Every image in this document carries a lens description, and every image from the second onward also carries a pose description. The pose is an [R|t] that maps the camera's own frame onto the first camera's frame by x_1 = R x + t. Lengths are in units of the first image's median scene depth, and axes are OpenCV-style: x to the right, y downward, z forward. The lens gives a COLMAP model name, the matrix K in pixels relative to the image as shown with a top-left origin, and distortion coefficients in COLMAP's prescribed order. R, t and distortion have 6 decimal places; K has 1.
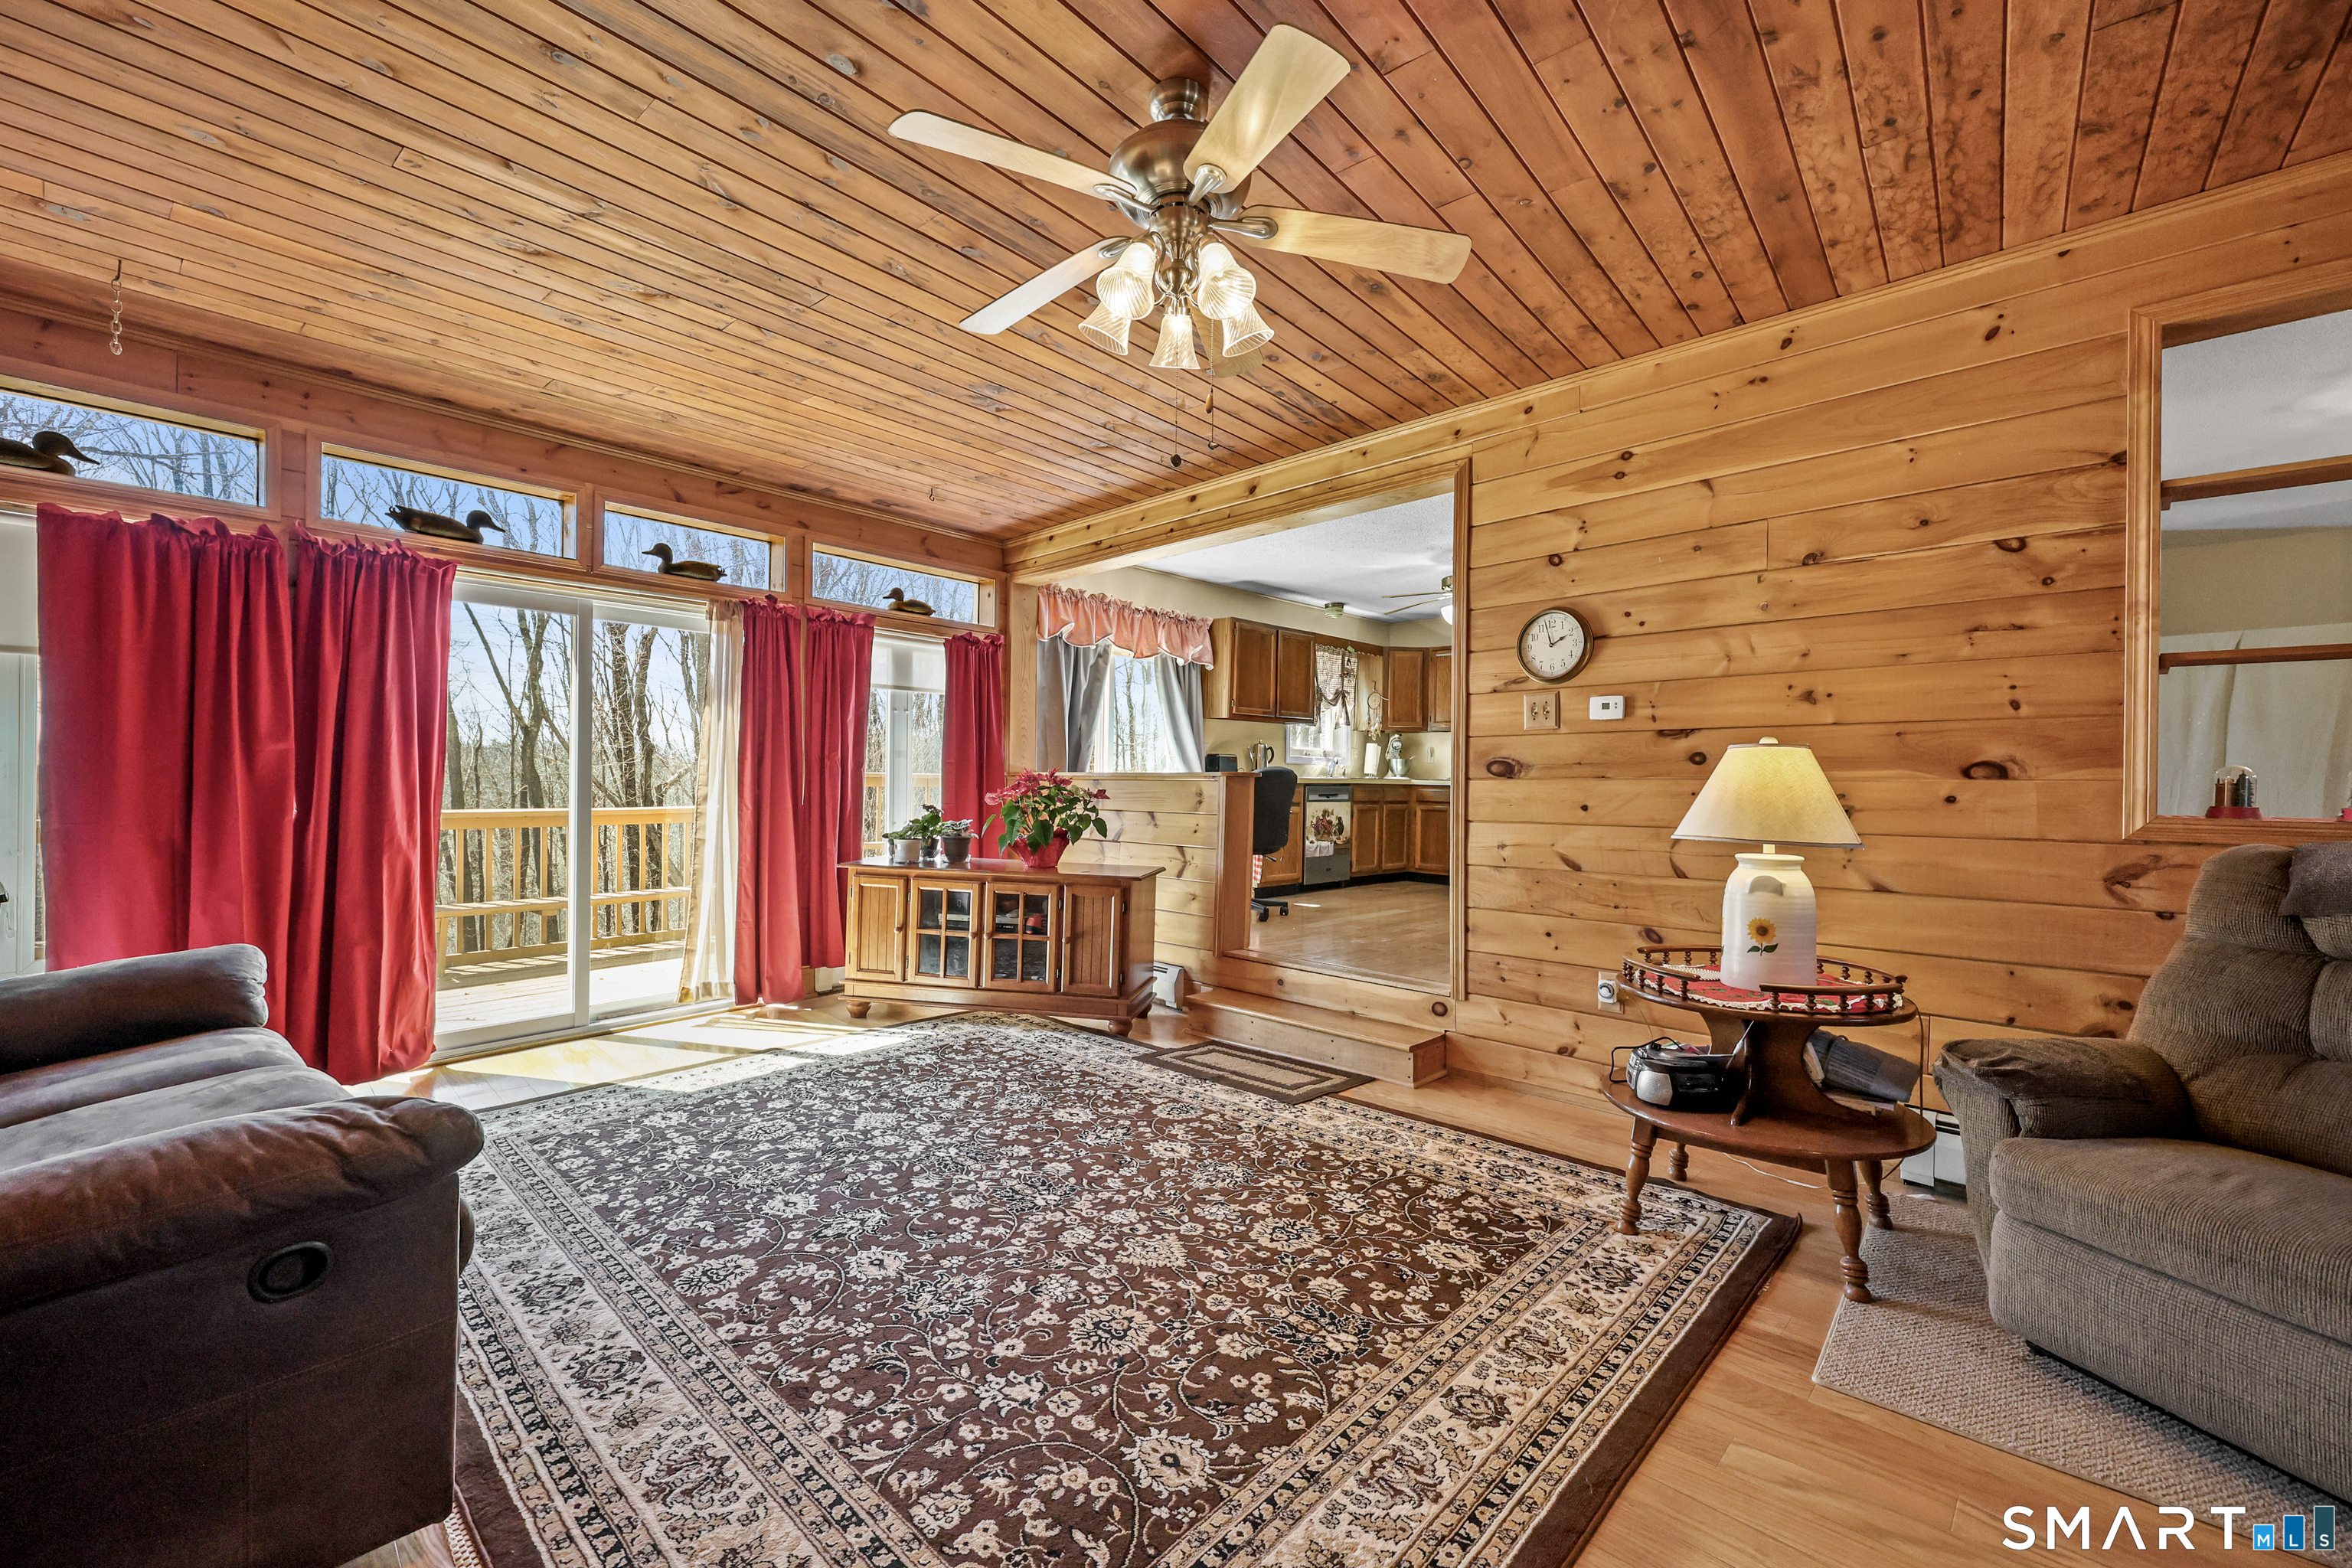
lens RADIAL K [[970.1, 0, 1176.0], [0, 970.1, 784.0], [0, 0, 1]] dist [0.002371, 0.000338]
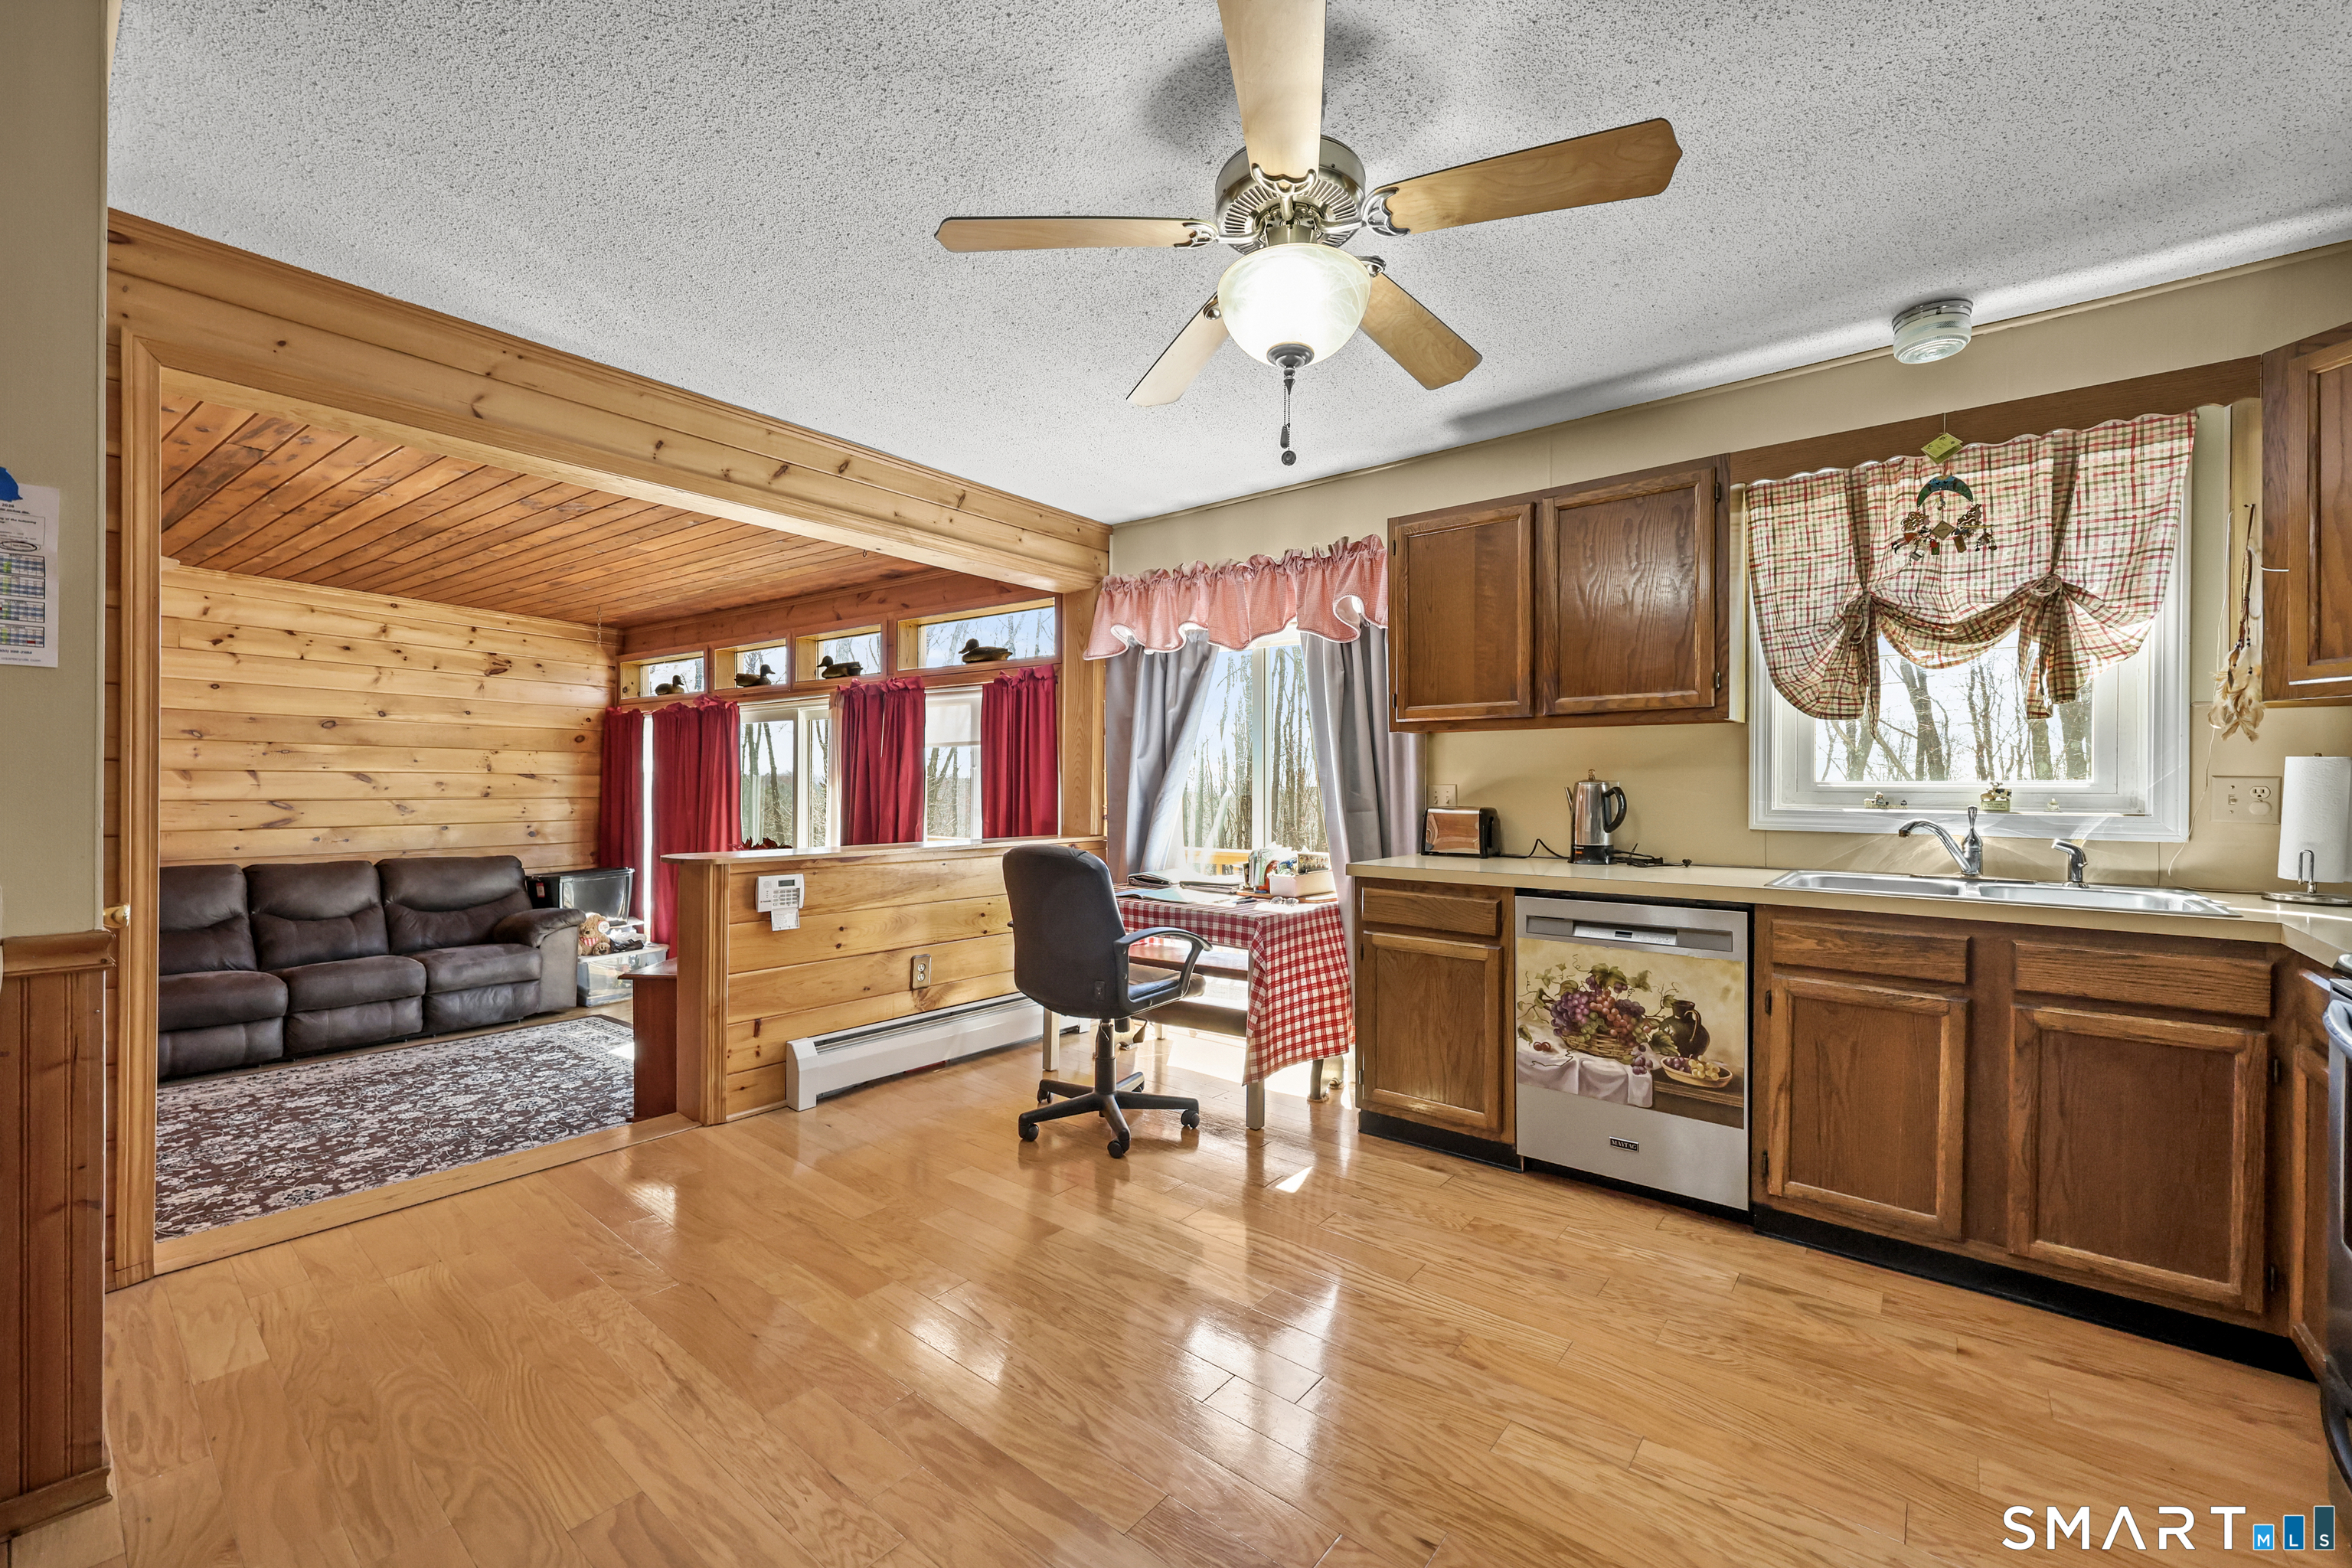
lens RADIAL K [[946.3, 0, 1180.7], [0, 946.3, 781.9], [0, 0, 1]] dist [-0.000179, 0.000000]
pose [[0.096514, -0.014150, -0.995231, 1.039595], [-0.004385, 0.999883, -0.014641, -0.076449], [0.995322, 0.005777, 0.096441, 1.760233]]
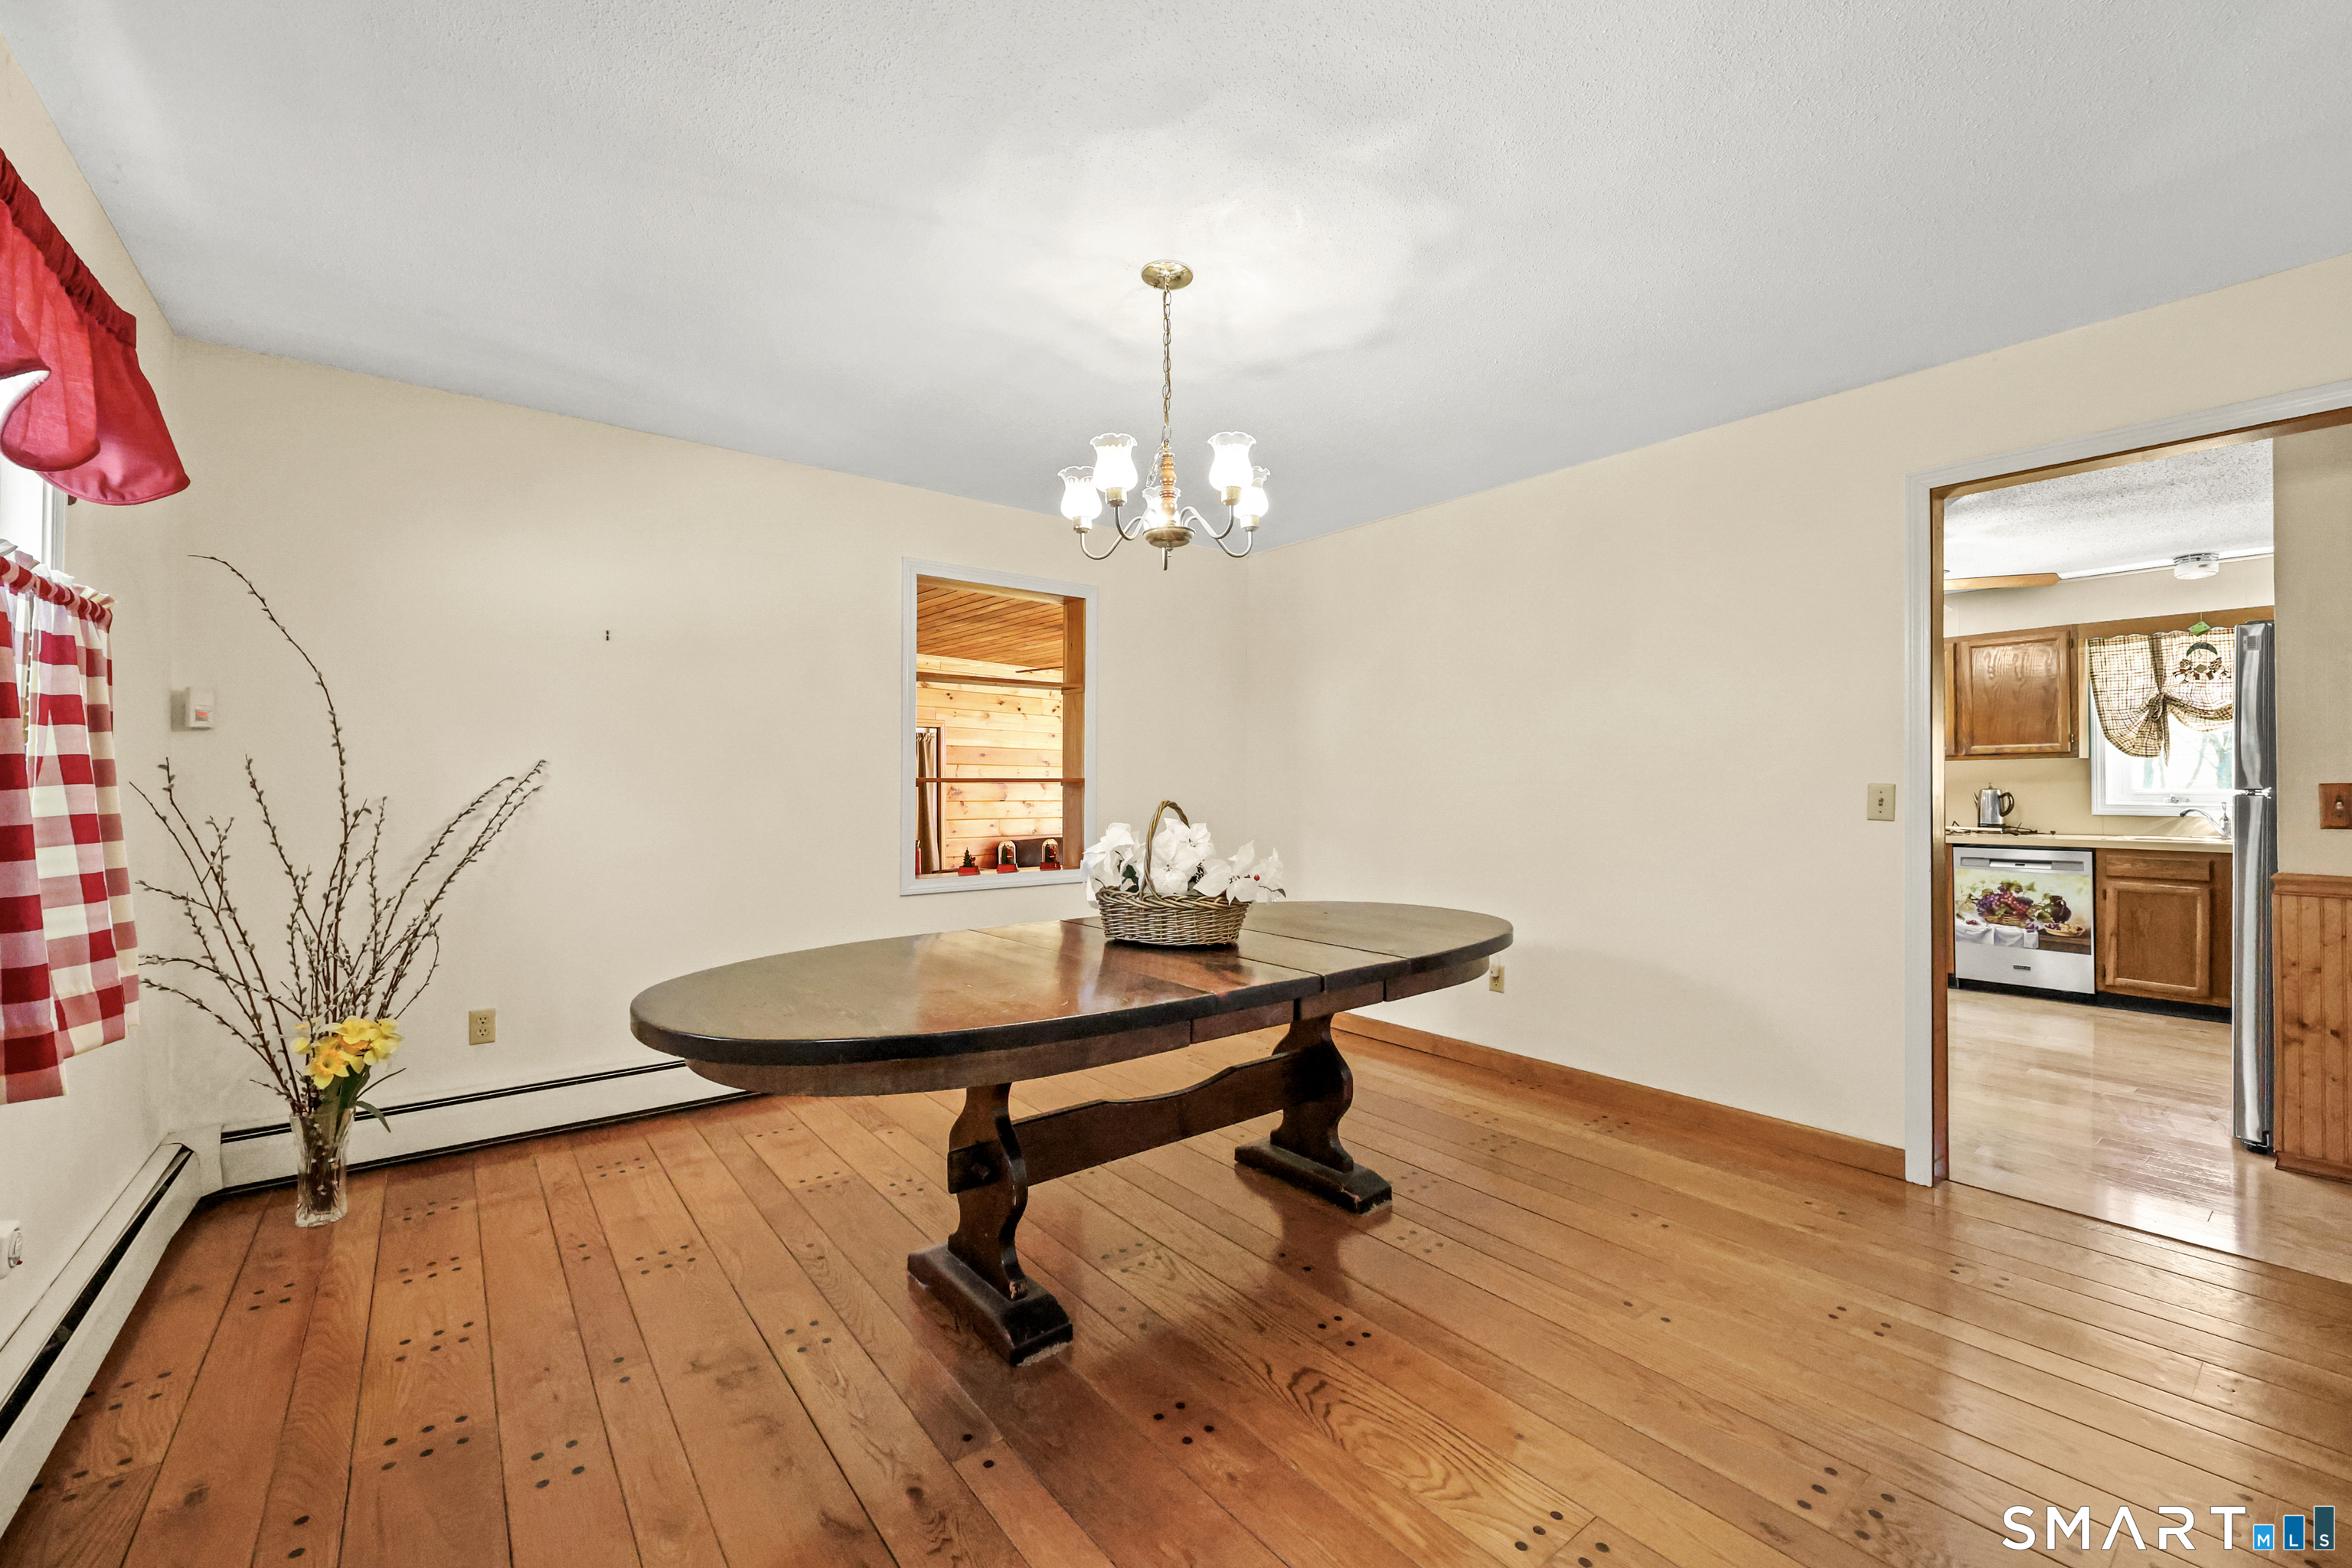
lens RADIAL K [[949.8, 0, 1173.8], [0, 949.8, 774.3], [0, 0, 1]] dist [-0.001064, -0.000412]
pose [[-0.130992, -0.024550, -0.991079, 2.008272], [-0.001710, 0.999697, -0.024538, -0.074455], [0.991382, -0.001520, -0.130994, 1.042461]]
